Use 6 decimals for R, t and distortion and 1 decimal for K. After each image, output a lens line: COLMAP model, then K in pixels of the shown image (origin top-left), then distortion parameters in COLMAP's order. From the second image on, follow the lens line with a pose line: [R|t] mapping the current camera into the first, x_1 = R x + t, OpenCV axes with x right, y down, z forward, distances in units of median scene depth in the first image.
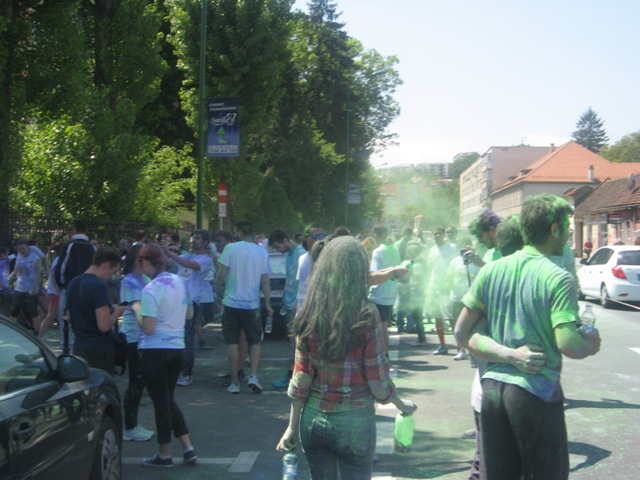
lens RADIAL K [[894.7, 0, 320.0], [0, 894.7, 240.0], [0, 0, 1]] dist [-0.148411, -0.020578]
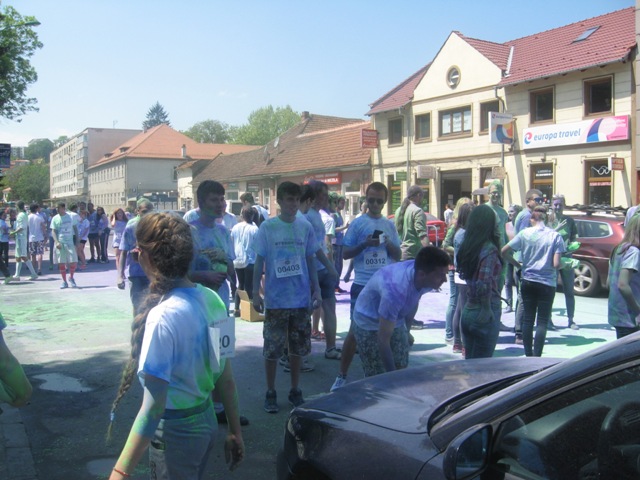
lens RADIAL K [[657.9, 0, 320.0], [0, 657.9, 240.0], [0, 0, 1]] dist [-0.120893, 0.035517]
pose [[0.835739, -0.034755, 0.548027, -0.025254], [0.007632, 0.998634, 0.051694, -0.000363], [-0.549074, -0.039020, 0.834862, 0.156617]]
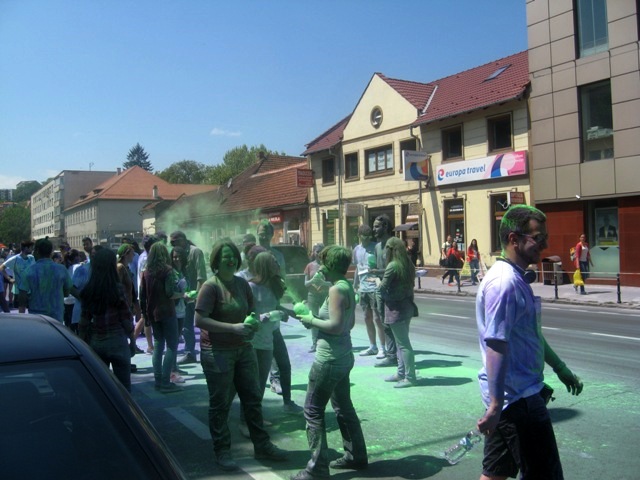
lens RADIAL K [[657.9, 0, 320.0], [0, 657.9, 240.0], [0, 0, 1]] dist [-0.120893, 0.035517]
pose [[0.828836, -0.022074, 0.559055, -0.005300], [0.029126, 0.999569, -0.003714, -0.000683], [-0.558732, 0.019362, 0.829122, 0.135045]]
